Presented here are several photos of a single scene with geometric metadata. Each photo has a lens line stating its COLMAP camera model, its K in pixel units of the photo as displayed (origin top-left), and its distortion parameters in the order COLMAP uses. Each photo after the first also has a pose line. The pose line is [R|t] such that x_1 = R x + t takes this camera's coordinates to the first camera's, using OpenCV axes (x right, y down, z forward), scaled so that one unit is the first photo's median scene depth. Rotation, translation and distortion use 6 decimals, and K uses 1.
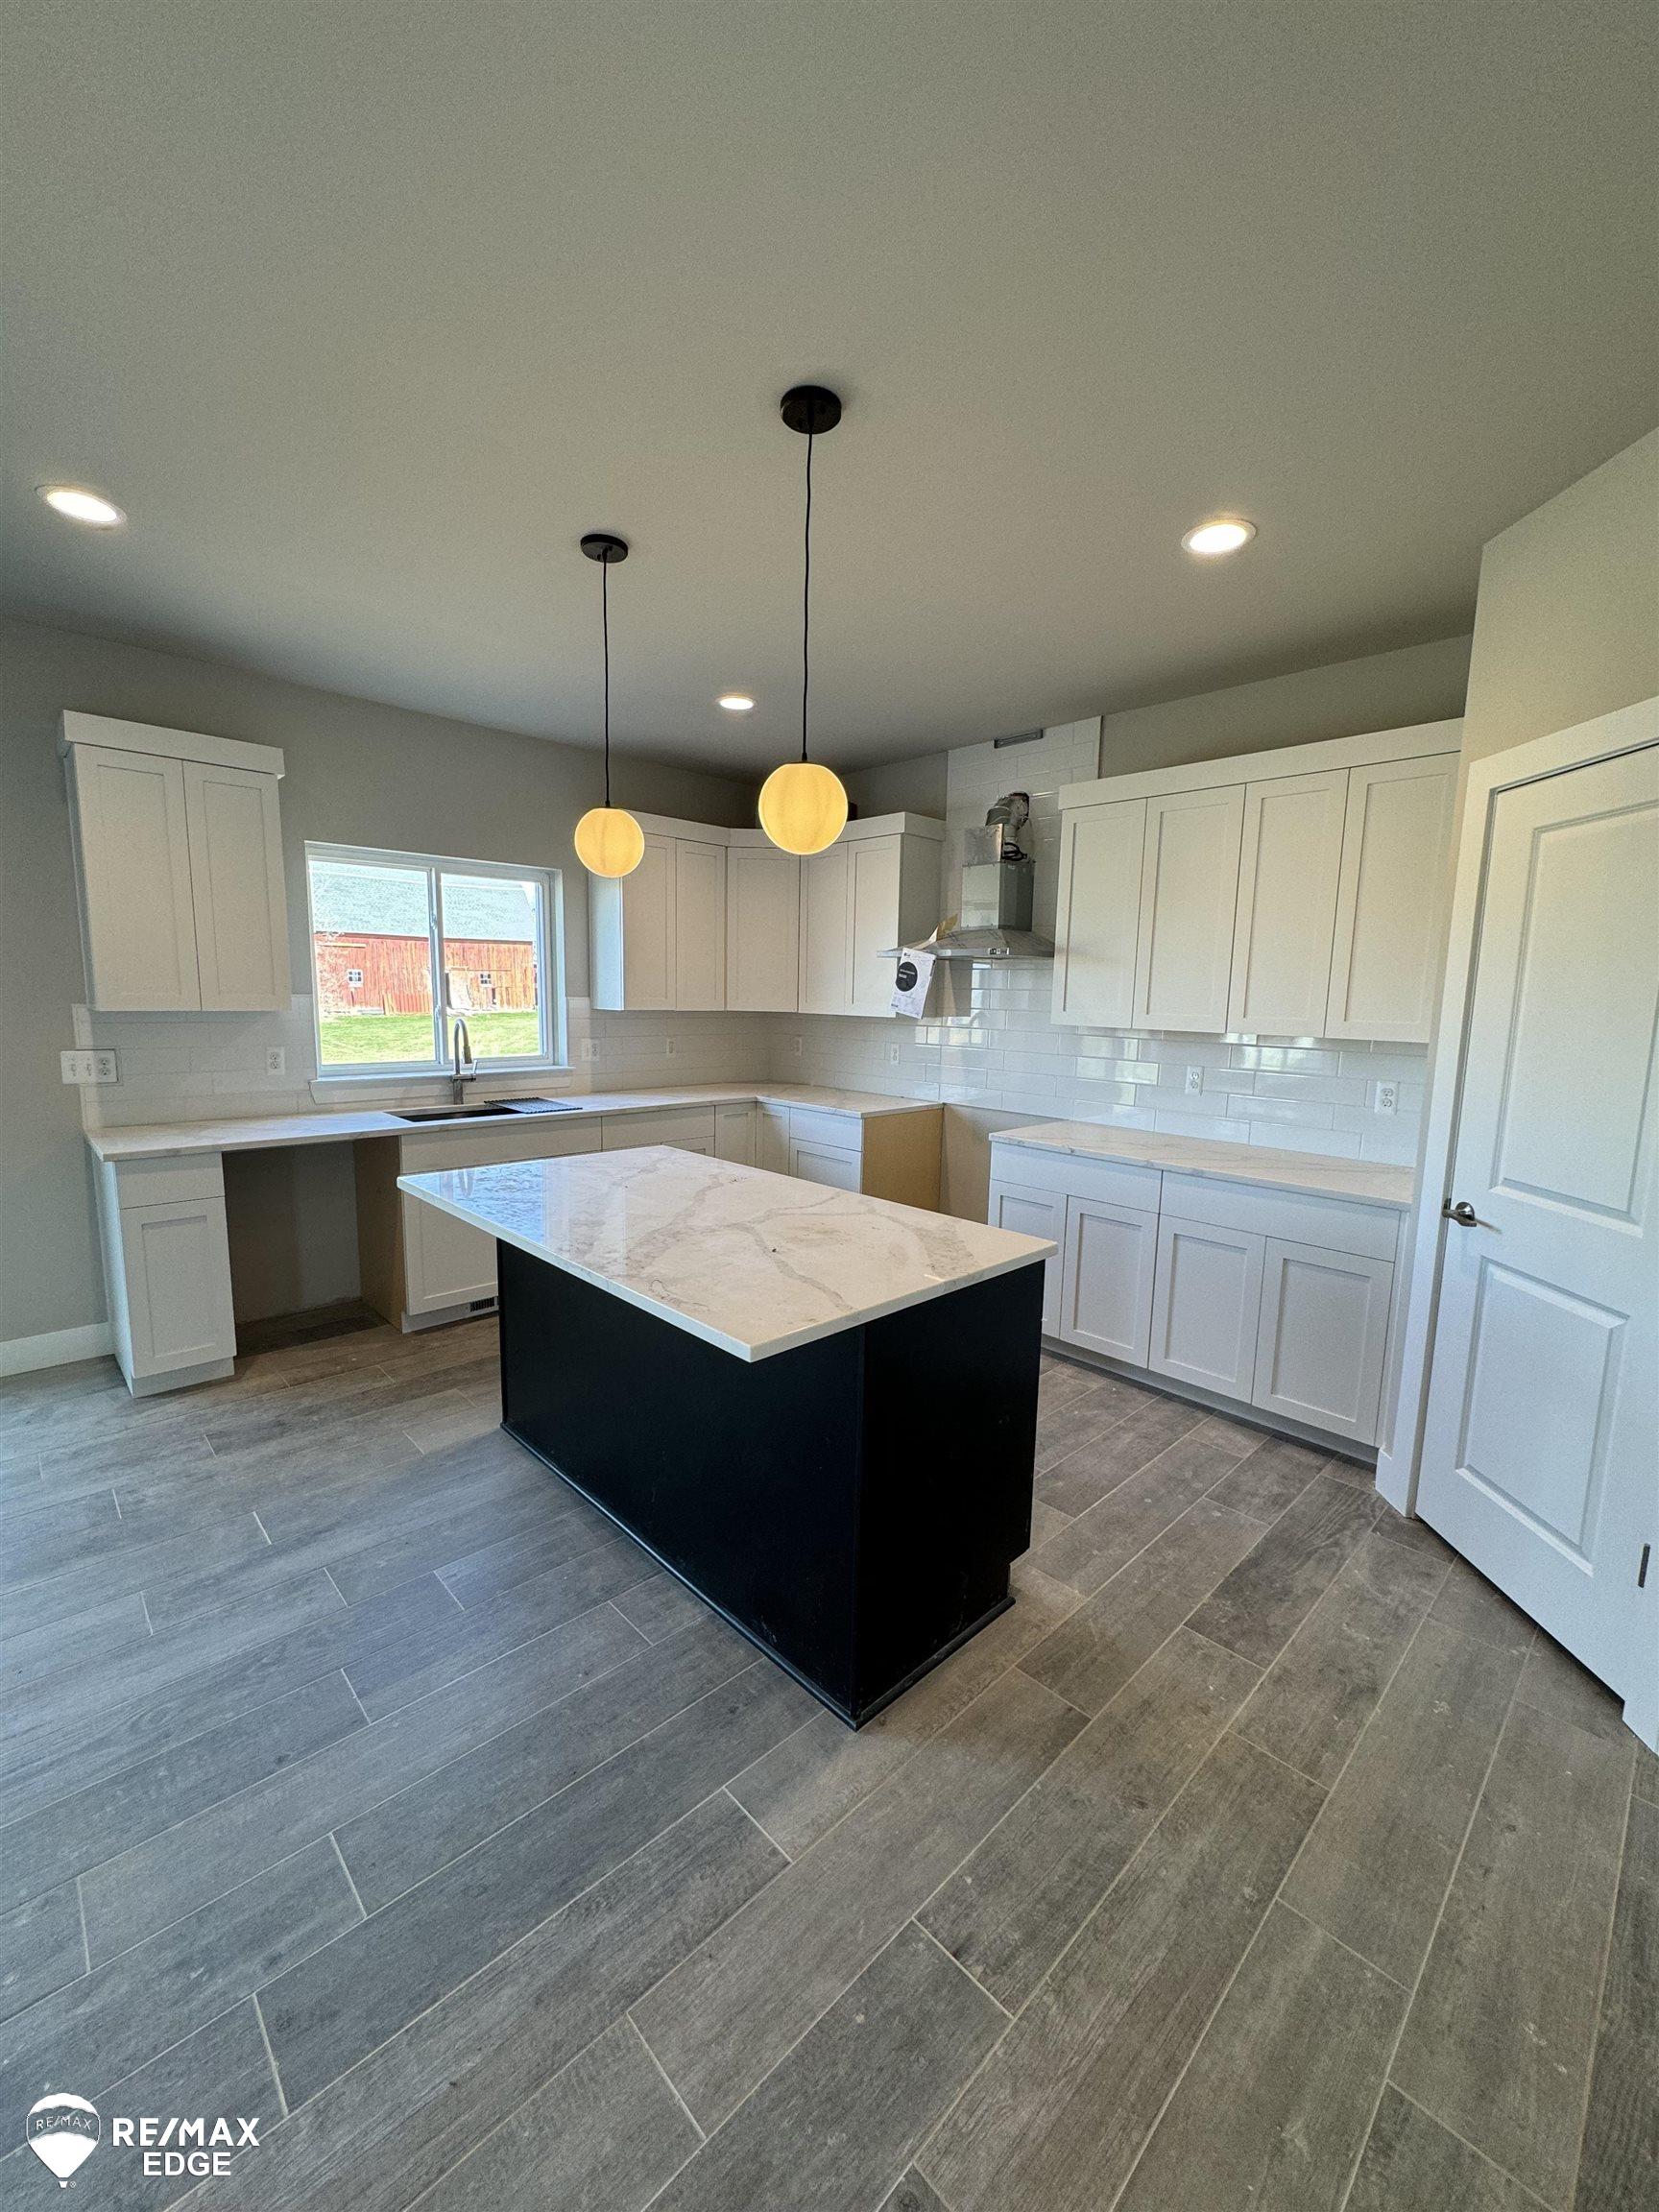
lens RADIAL K [[881.4, 0, 835.3], [0, 881.4, 1106.9], [0, 0, 1]] dist [-0.000583, 0.000105]
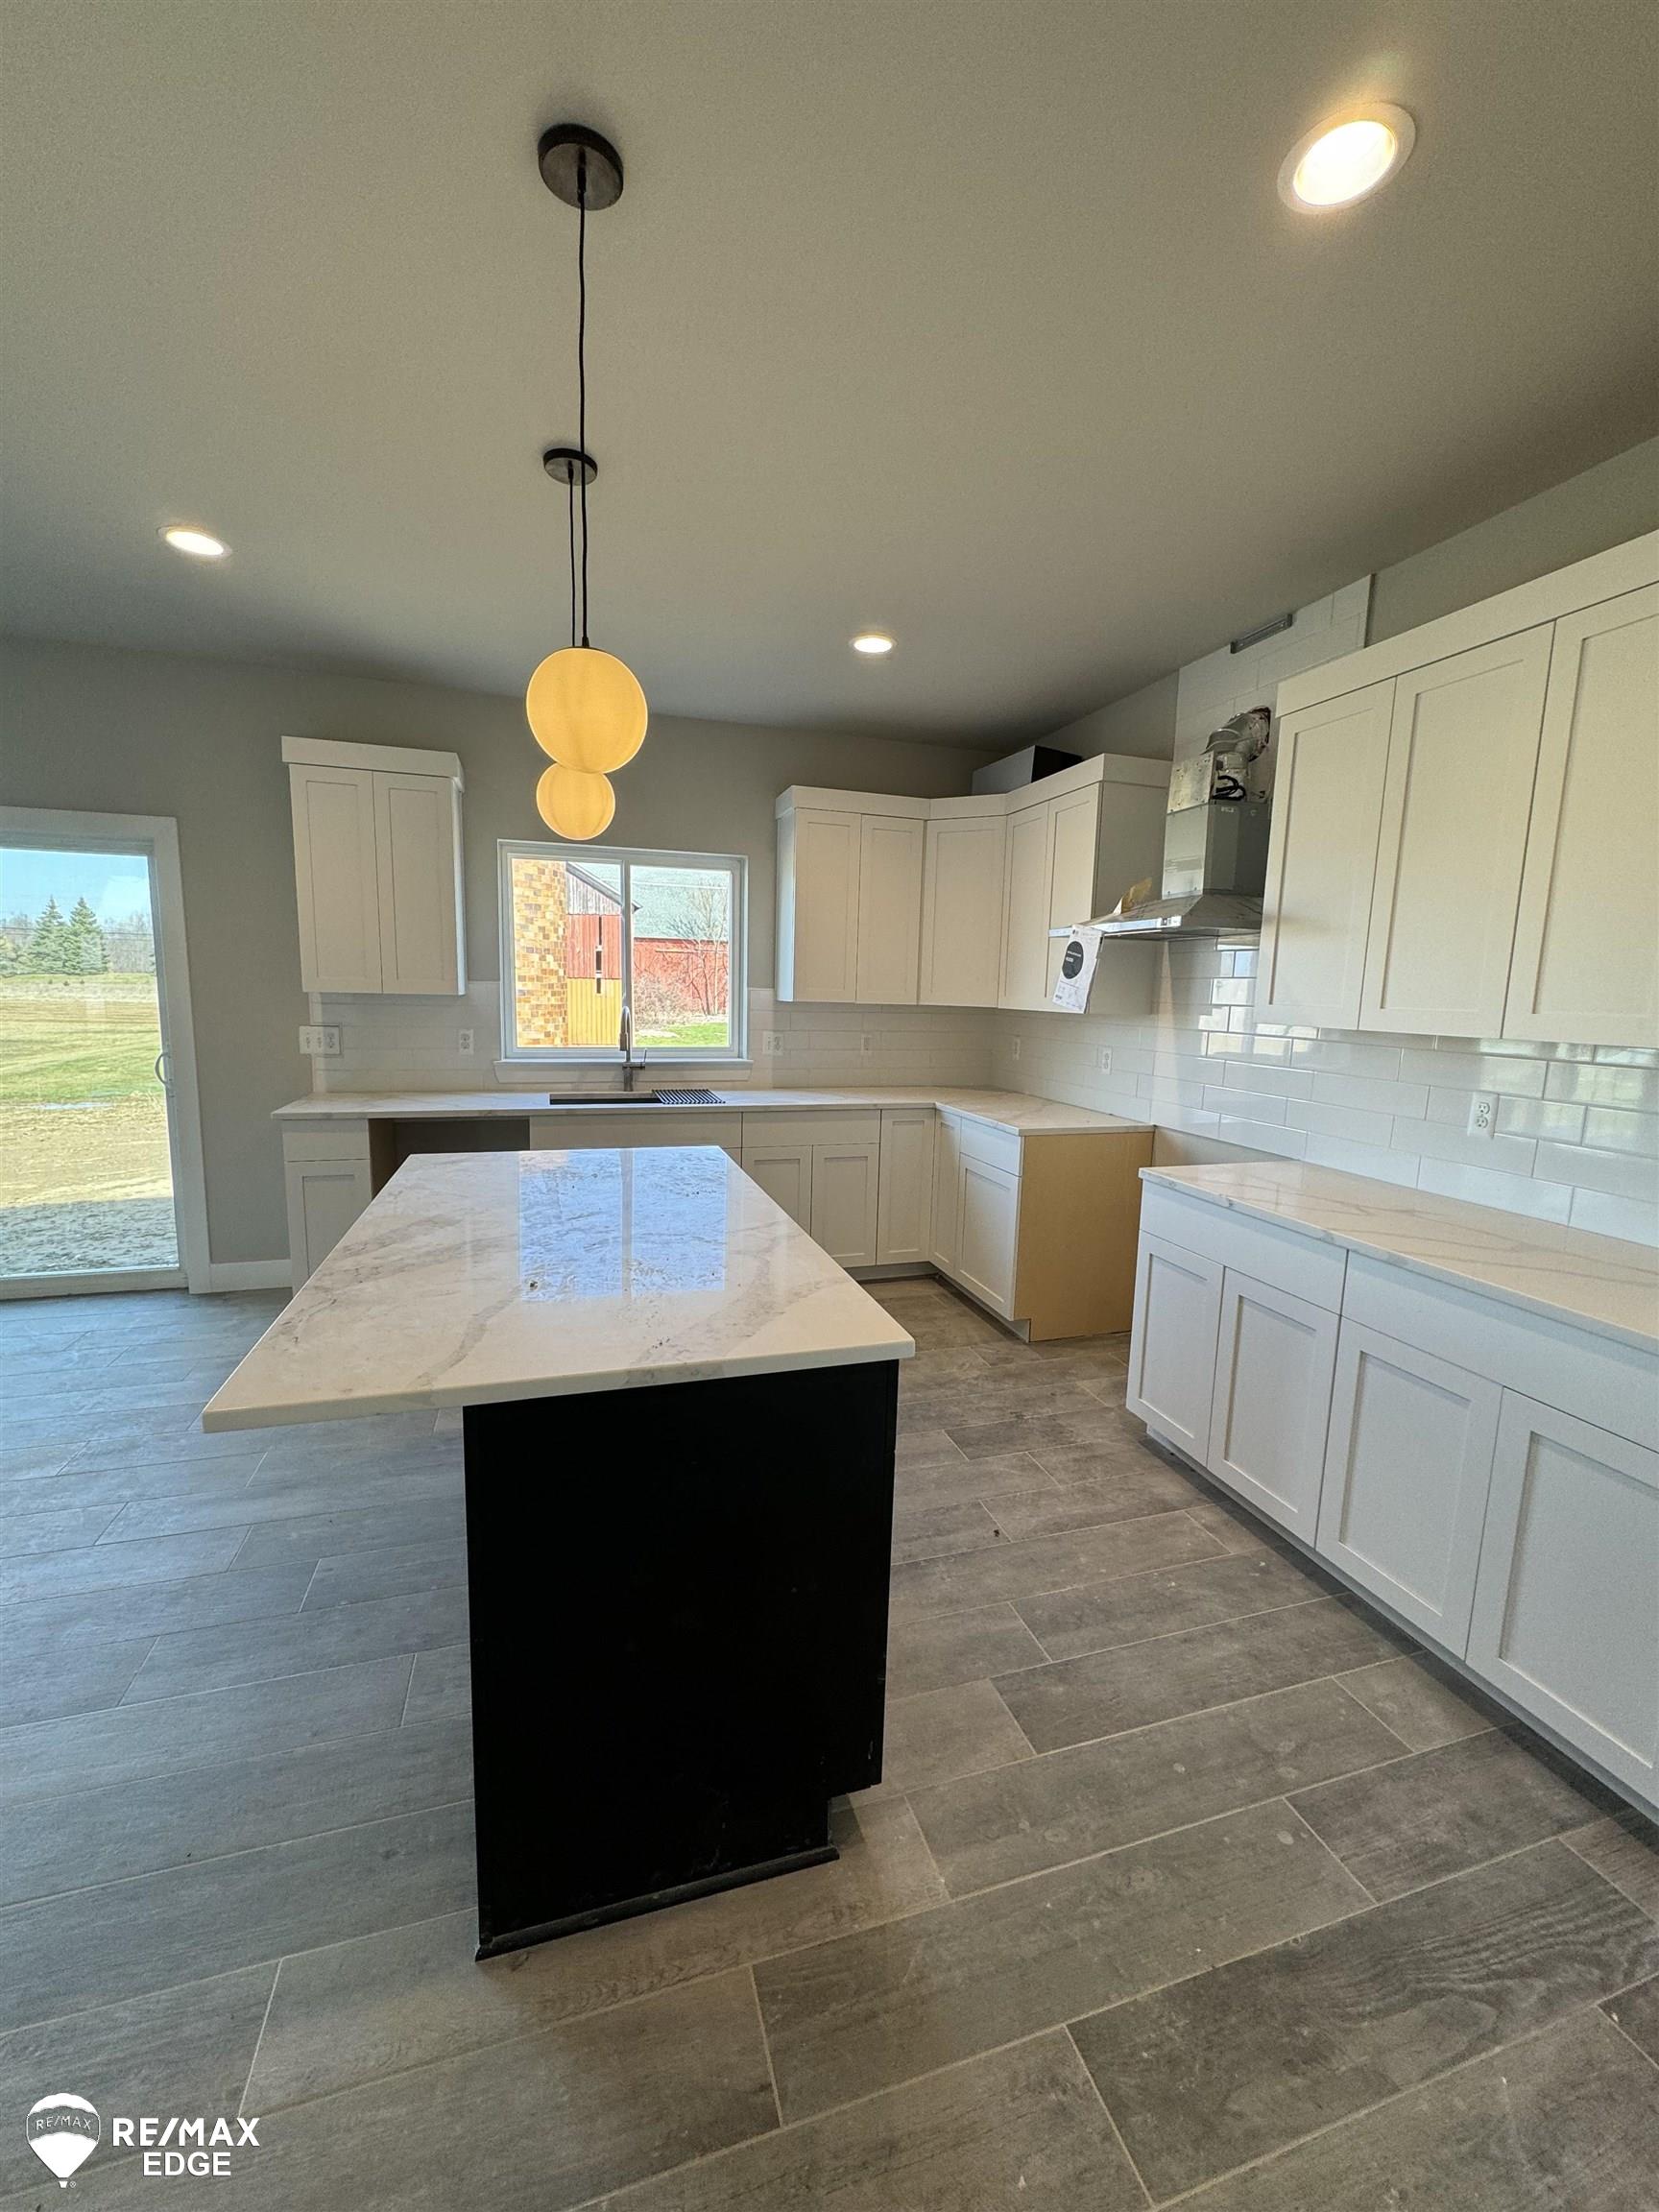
lens RADIAL K [[881.4, 0, 828.1], [0, 881.4, 1107.9], [0, 0, 1]] dist [-0.000583, 0.000105]
pose [[0.893796, 0.063440, -0.443964, 0.299147], [-0.066189, 0.997764, 0.009322, -0.010978], [0.443563, 0.021053, 0.895996, 0.246309]]
